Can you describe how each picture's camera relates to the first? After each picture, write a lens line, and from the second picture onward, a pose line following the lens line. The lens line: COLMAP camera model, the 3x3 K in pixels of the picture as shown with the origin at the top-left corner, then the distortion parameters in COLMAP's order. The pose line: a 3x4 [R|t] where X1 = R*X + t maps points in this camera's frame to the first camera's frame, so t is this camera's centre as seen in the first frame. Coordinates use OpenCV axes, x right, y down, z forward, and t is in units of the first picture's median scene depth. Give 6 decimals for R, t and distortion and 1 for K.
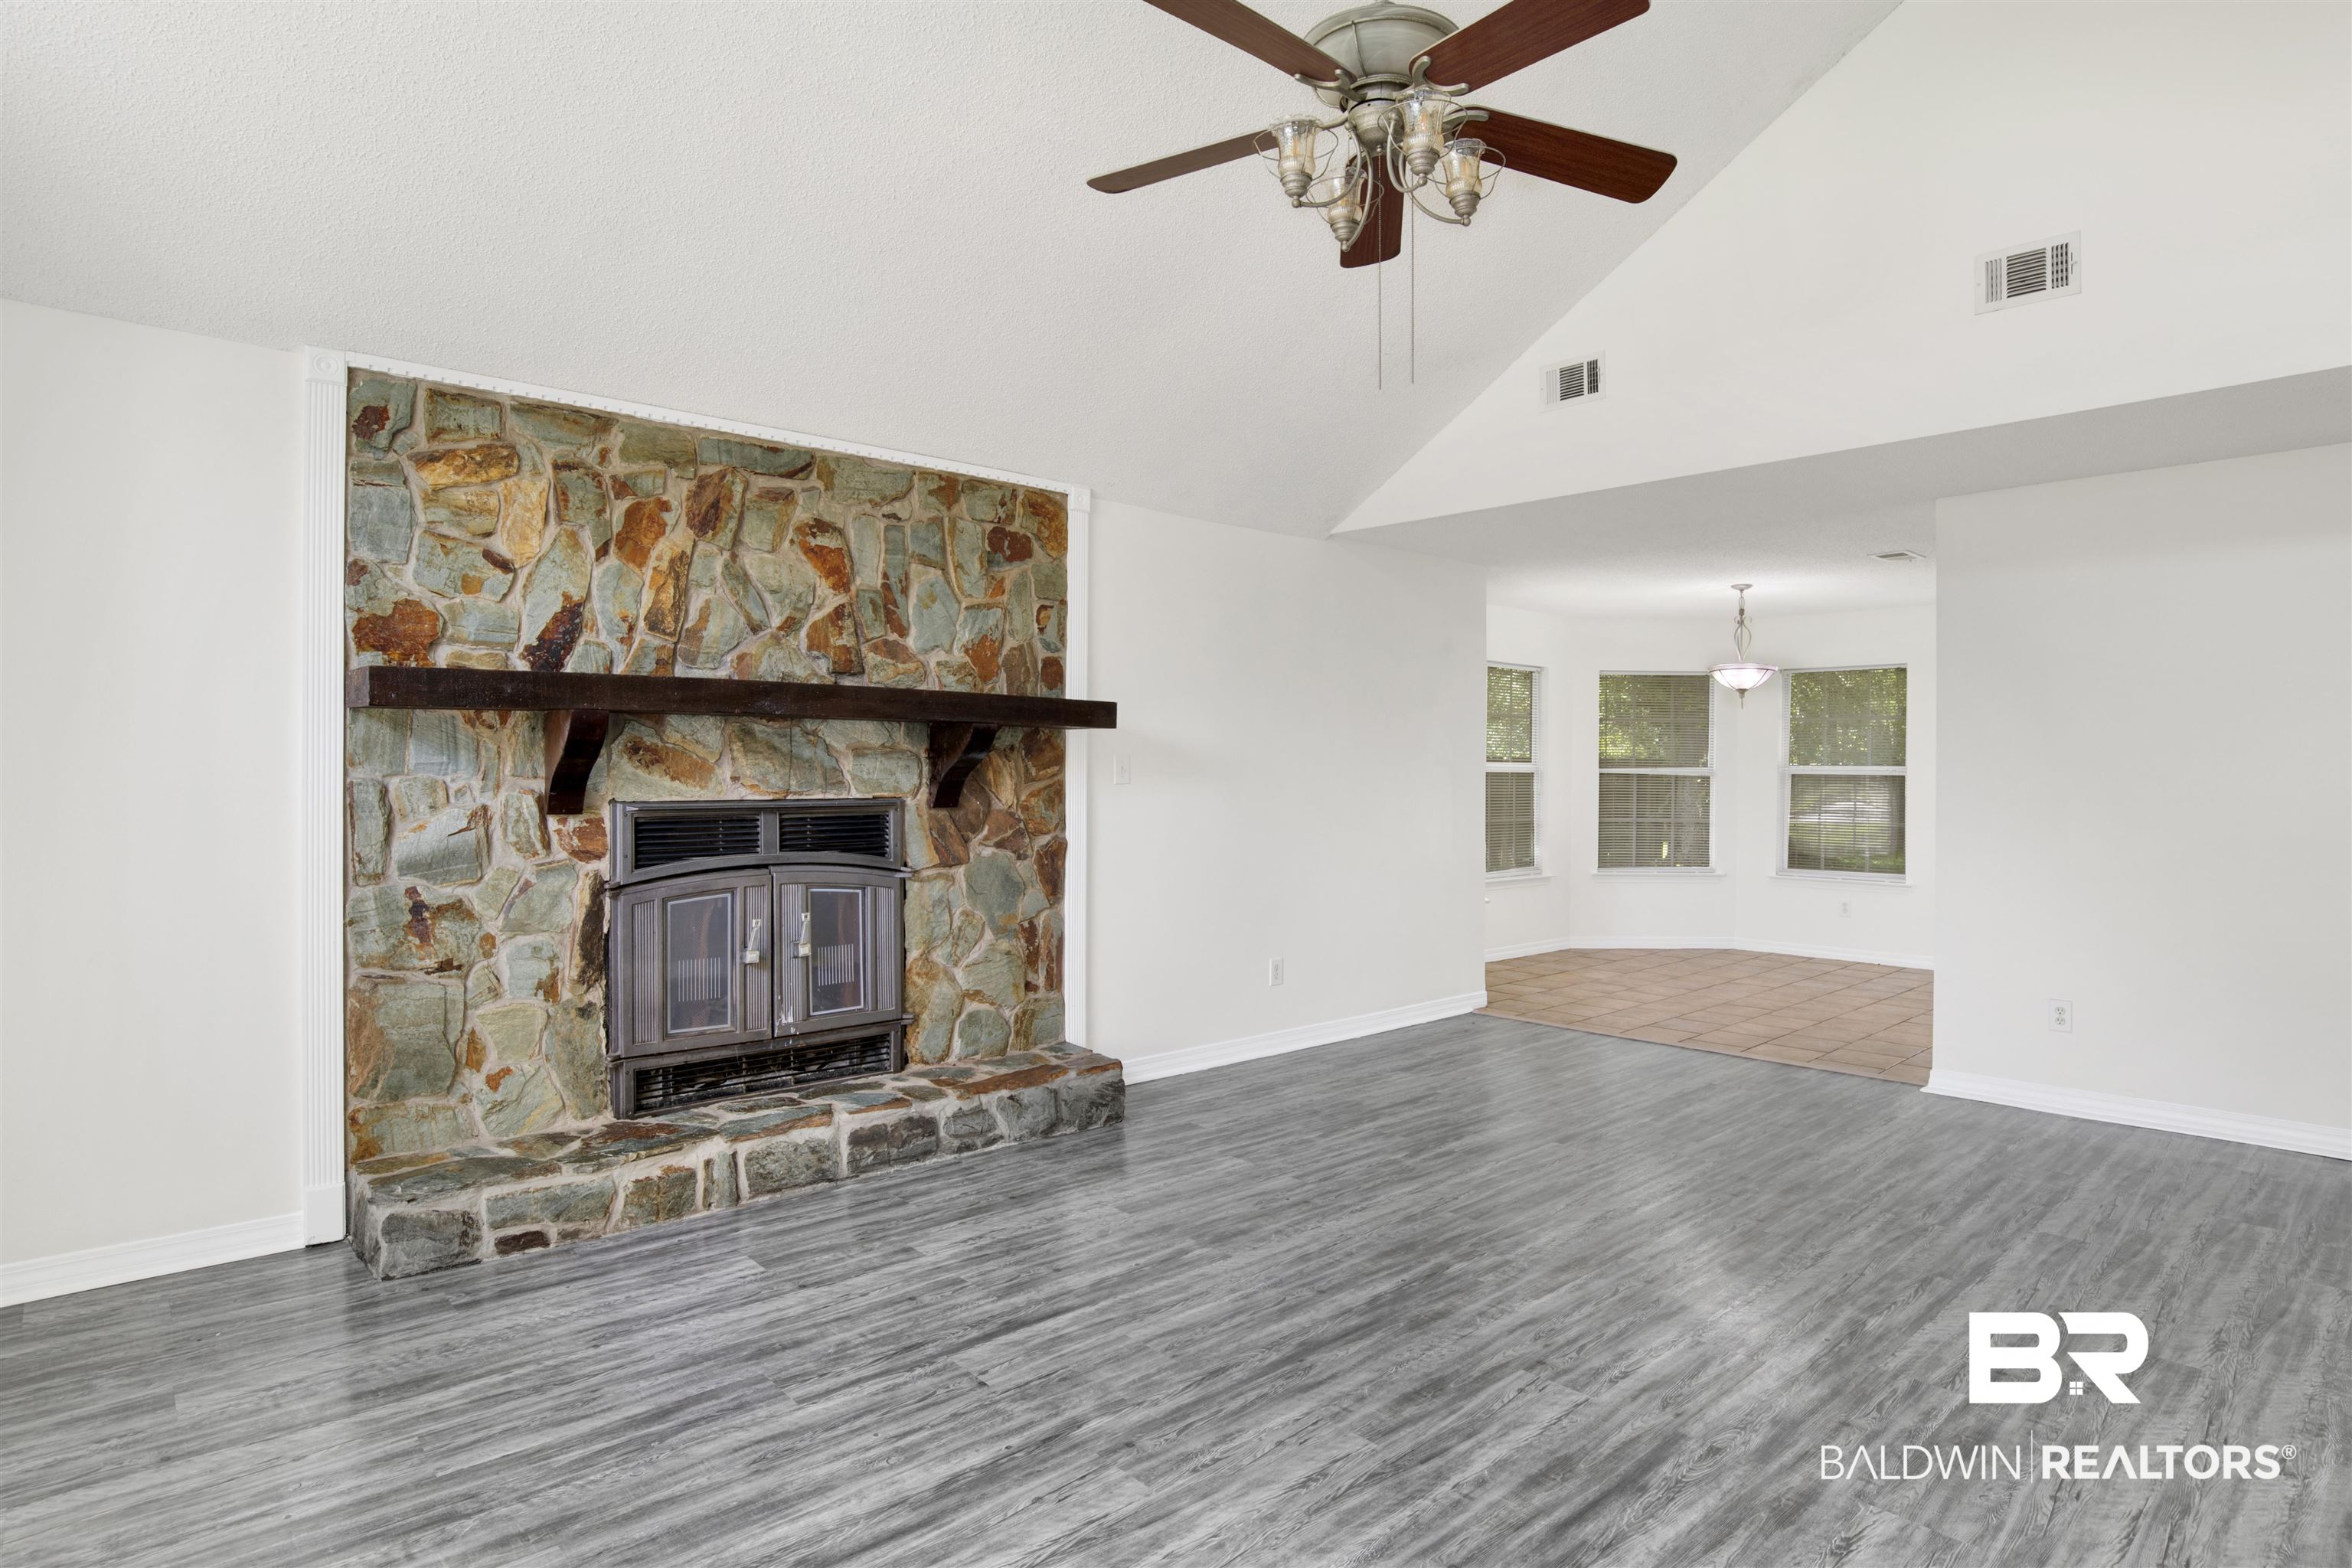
lens RADIAL K [[1251.7, 0, 1190.8], [0, 1251.7, 775.7], [0, 0, 1]] dist [-0.079532, 0.030041]
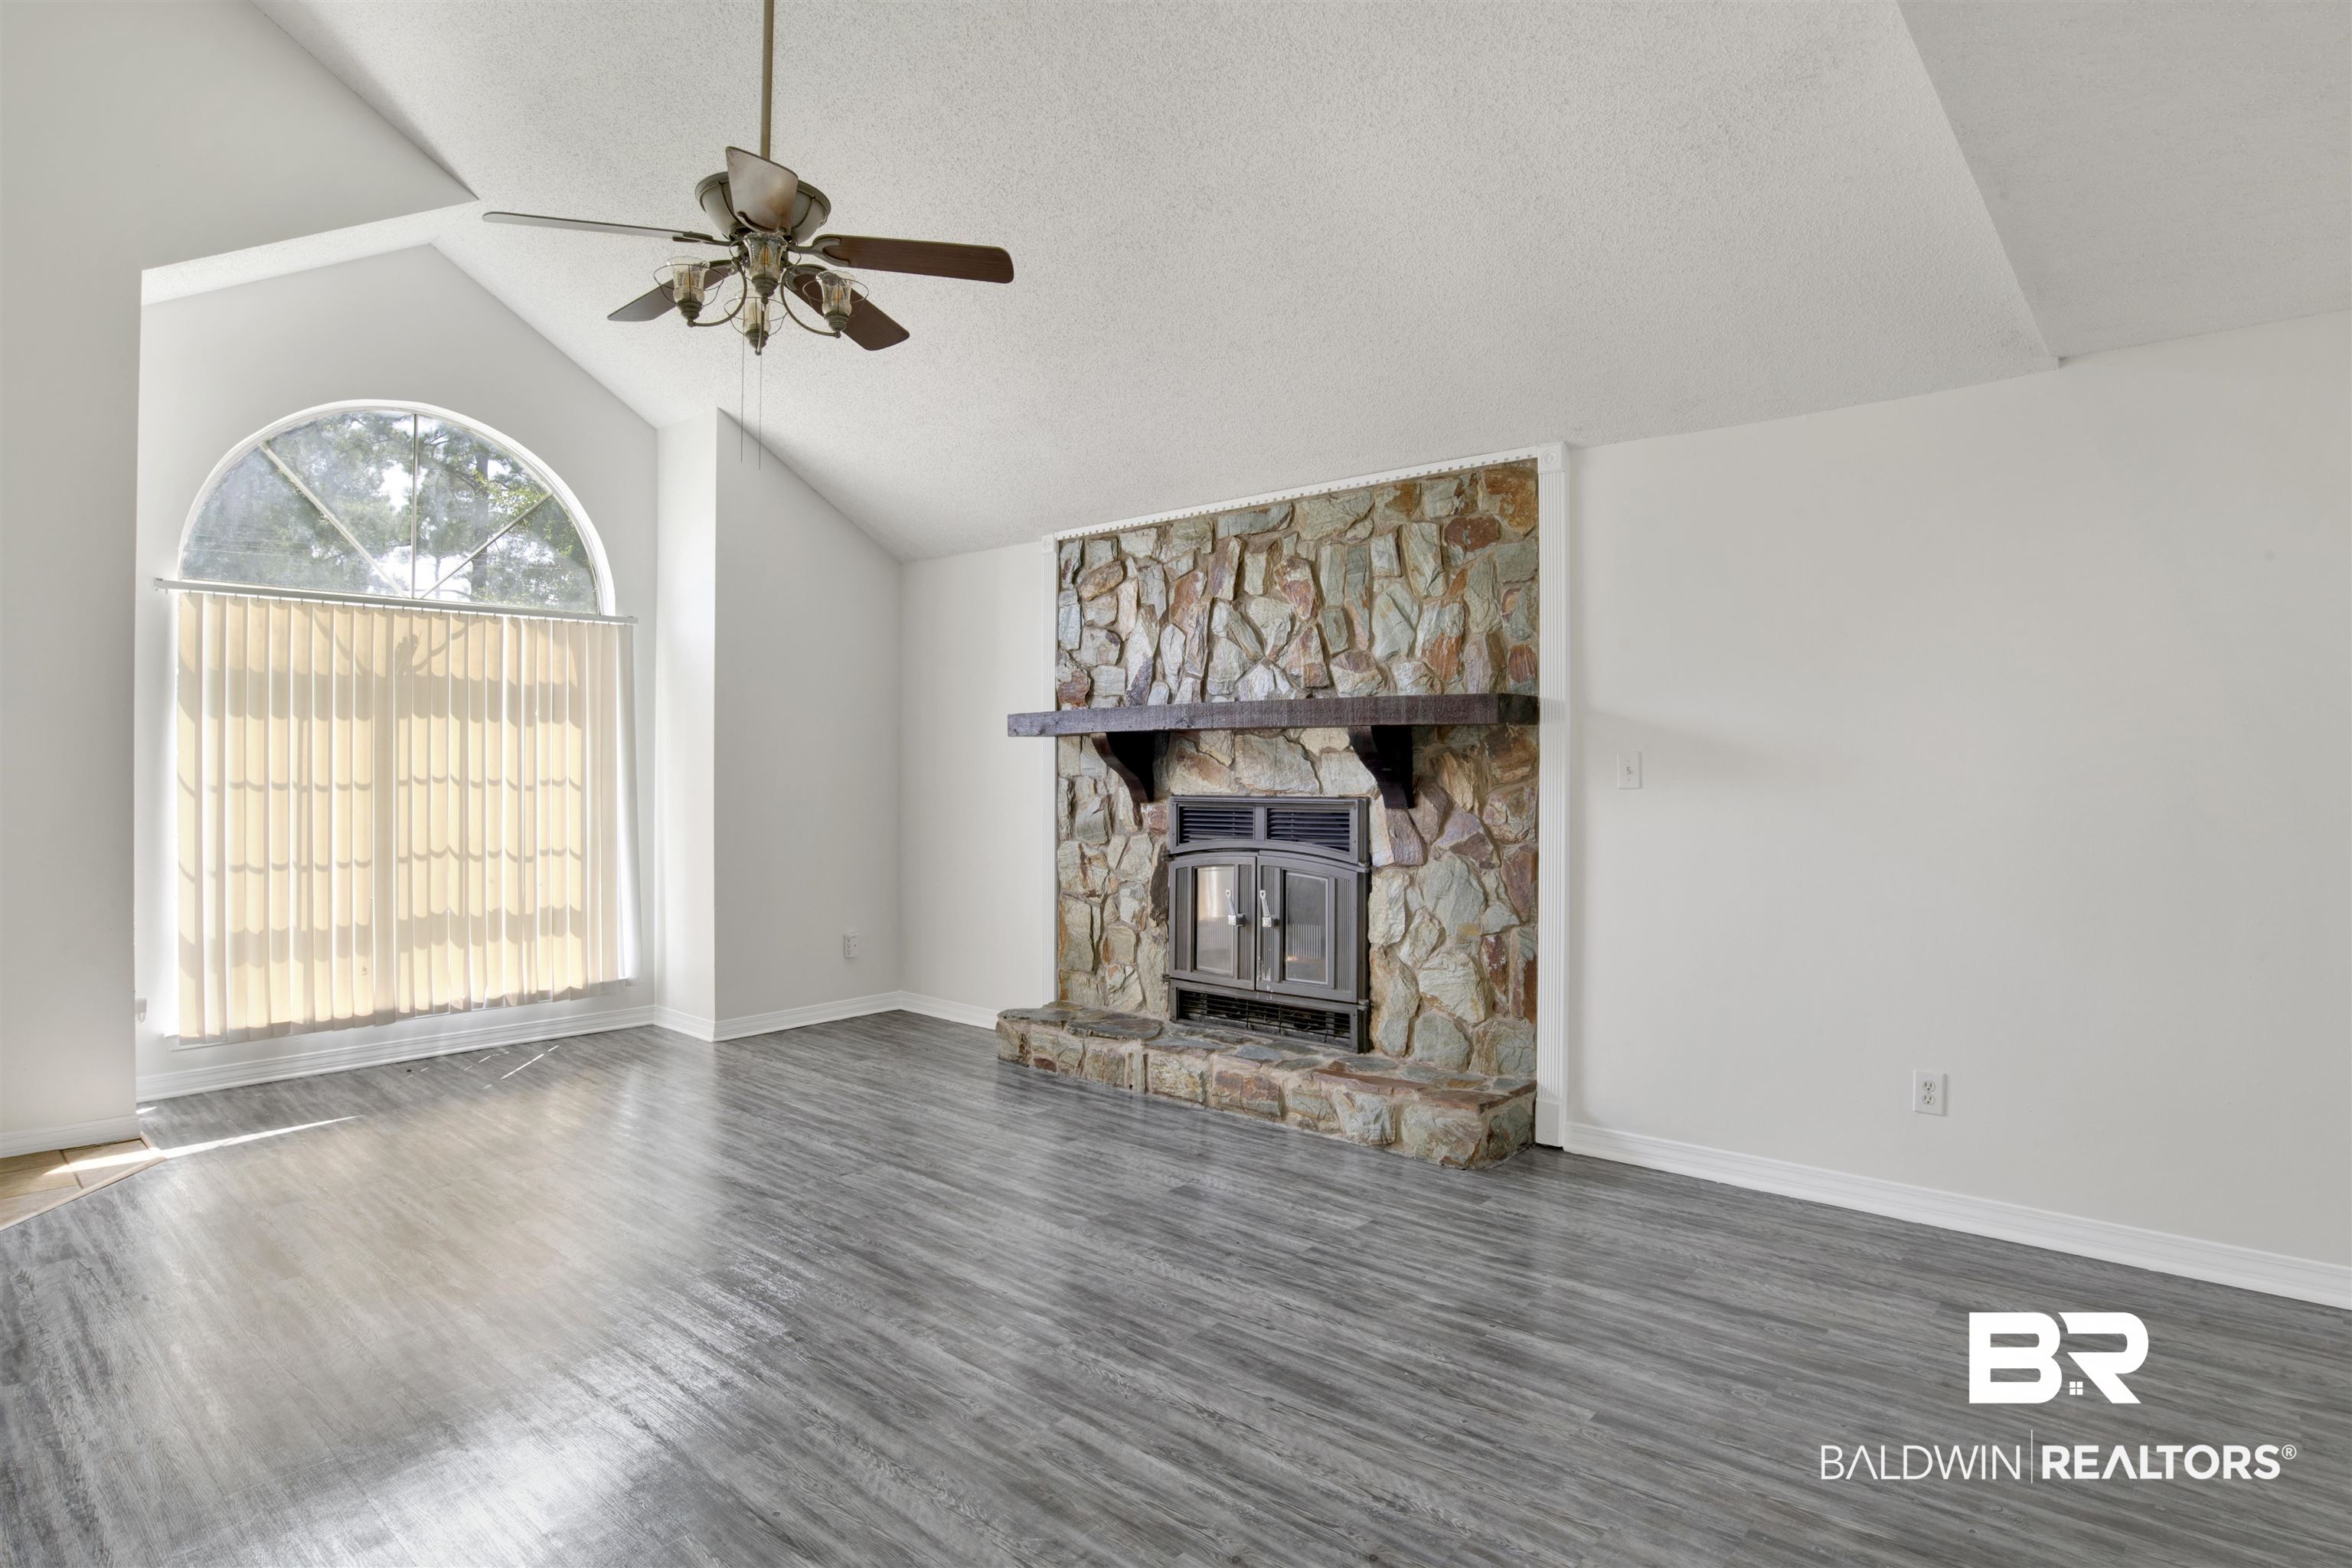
lens RADIAL K [[1251.7, 0, 1190.8], [0, 1251.7, 775.7], [0, 0, 1]] dist [-0.079532, 0.030041]
pose [[0.116267, 0.000579, -0.993218, 1.040002], [-0.002683, 0.999996, 0.000269, -0.001635], [0.993214, 0.002634, 0.116268, 0.924034]]
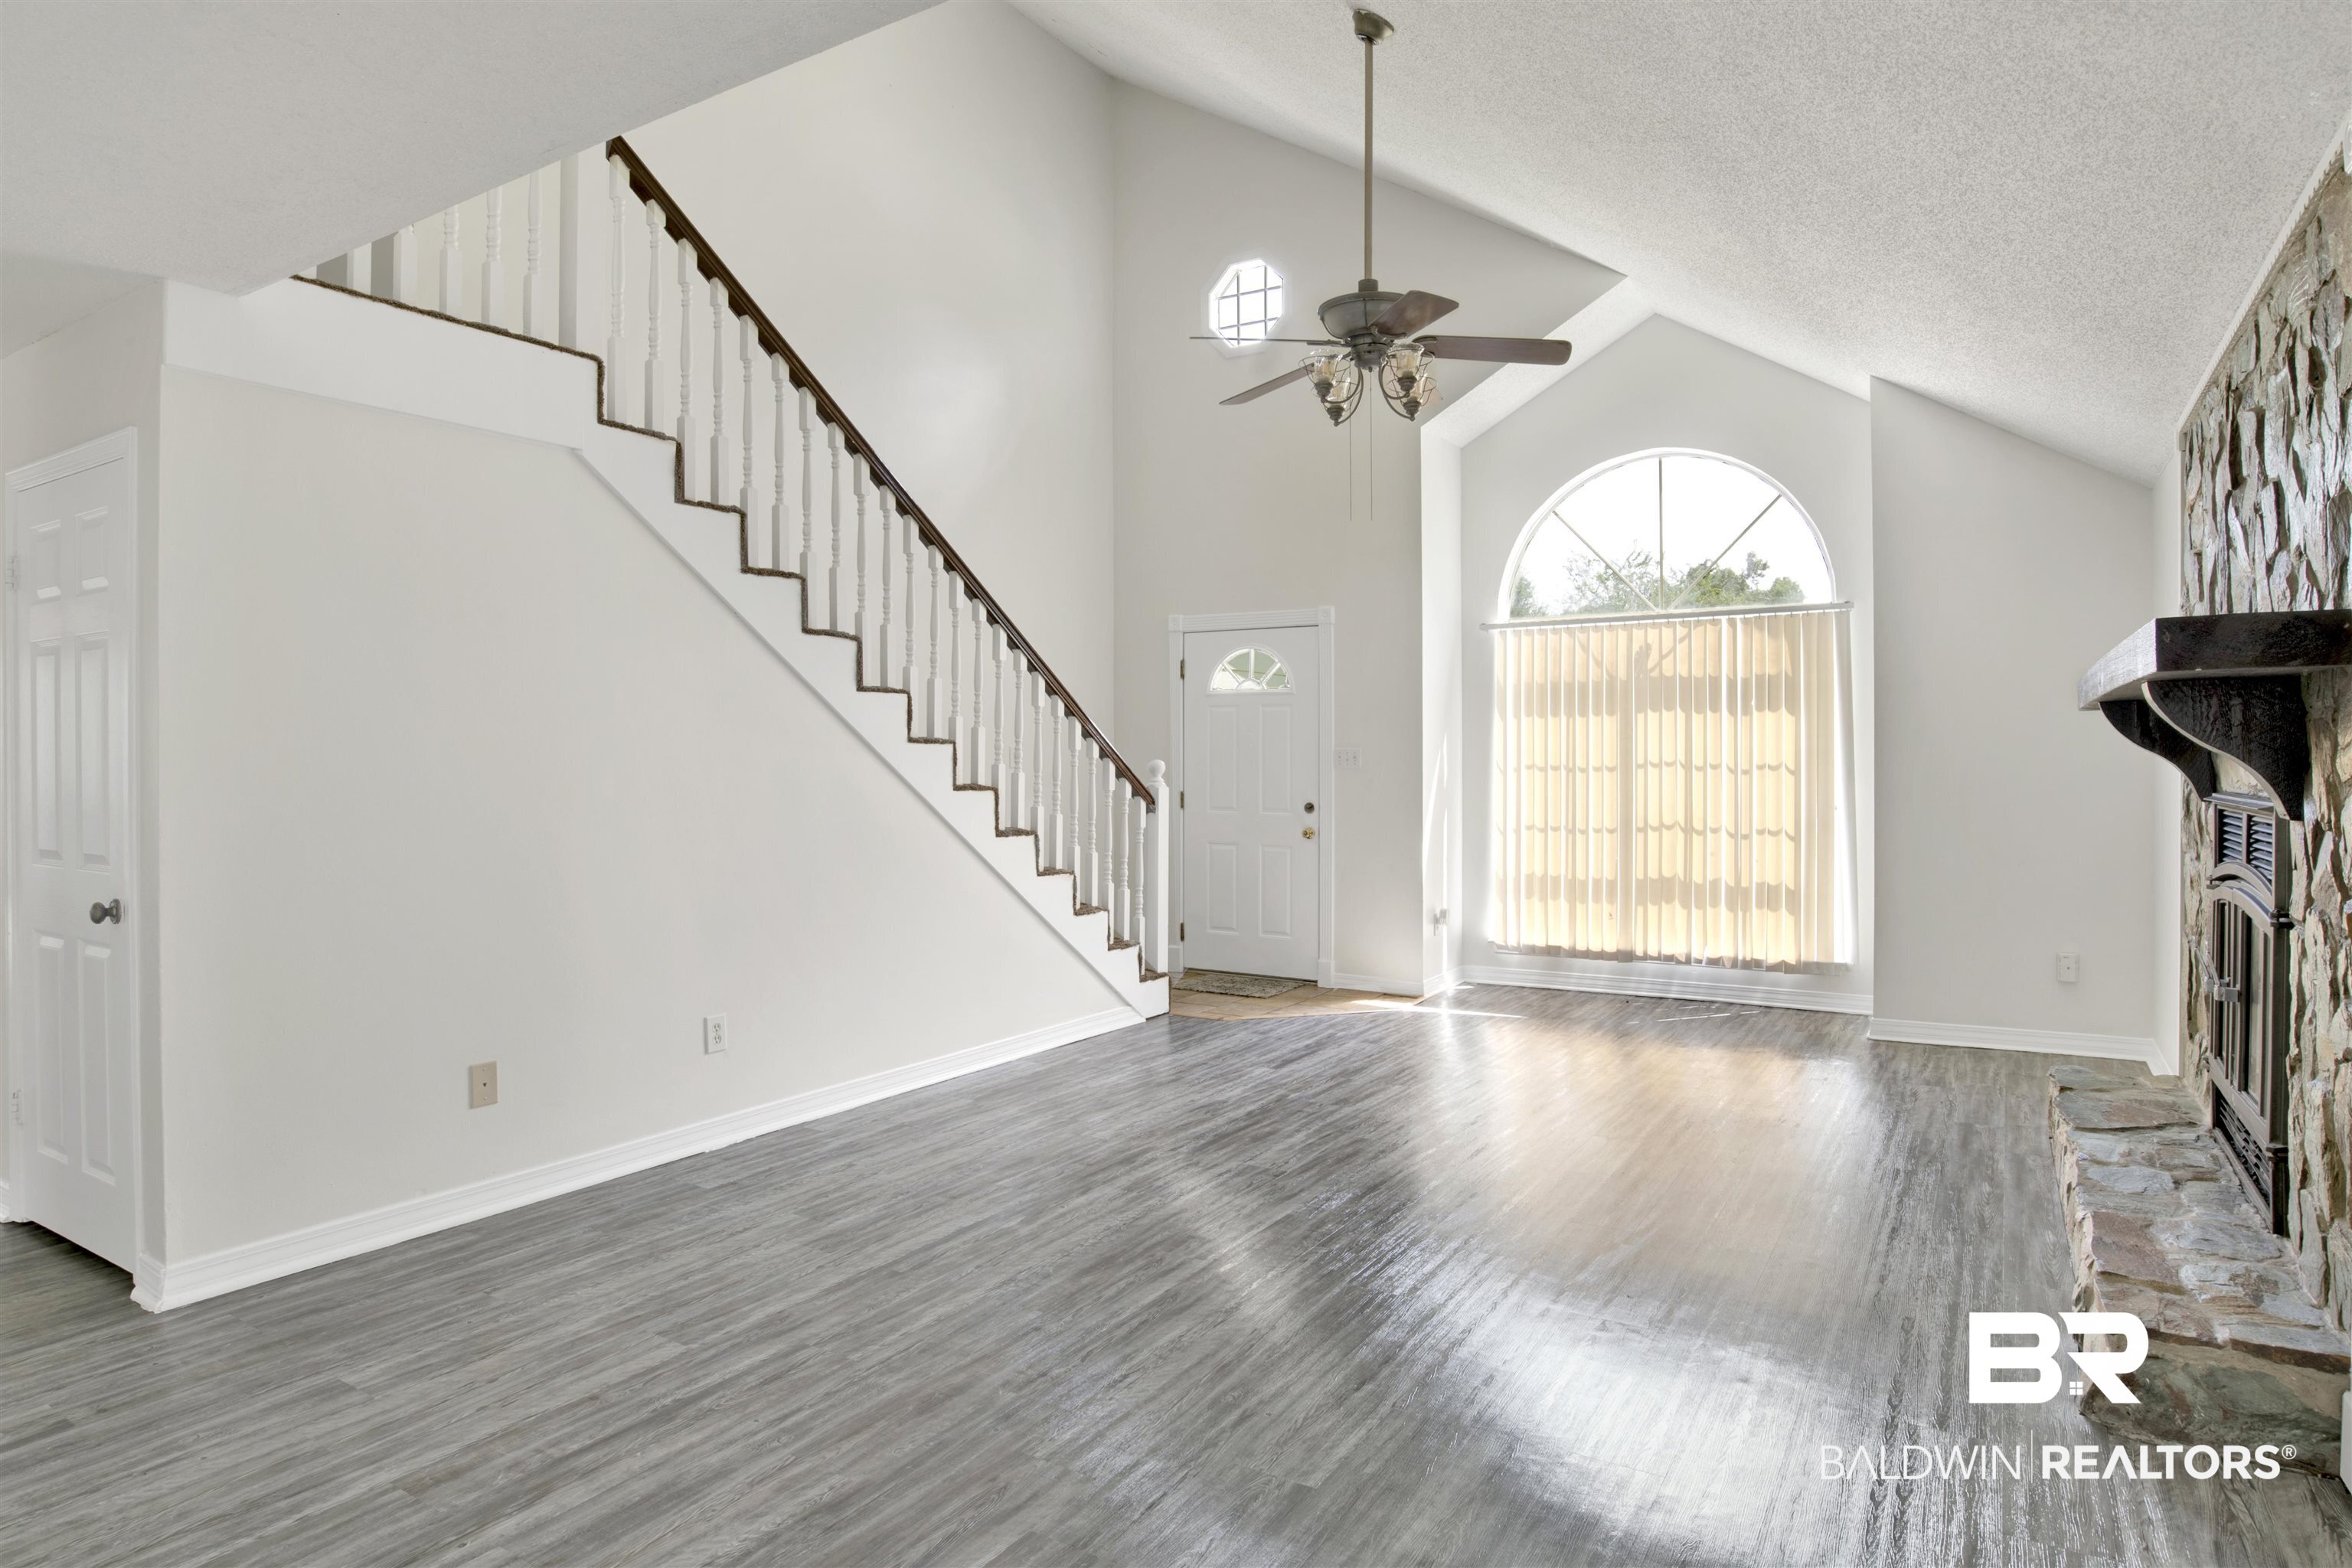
lens RADIAL K [[1329.7, 0, 1211.6], [0, 1329.7, 768.0], [0, 0, 1]] dist [-0.076877, 0.031183]
pose [[-0.957991, -0.000301, -0.286799, 0.608200], [-0.003521, 0.999936, 0.010712, -0.005873], [0.286778, 0.011271, -0.957931, 1.859896]]
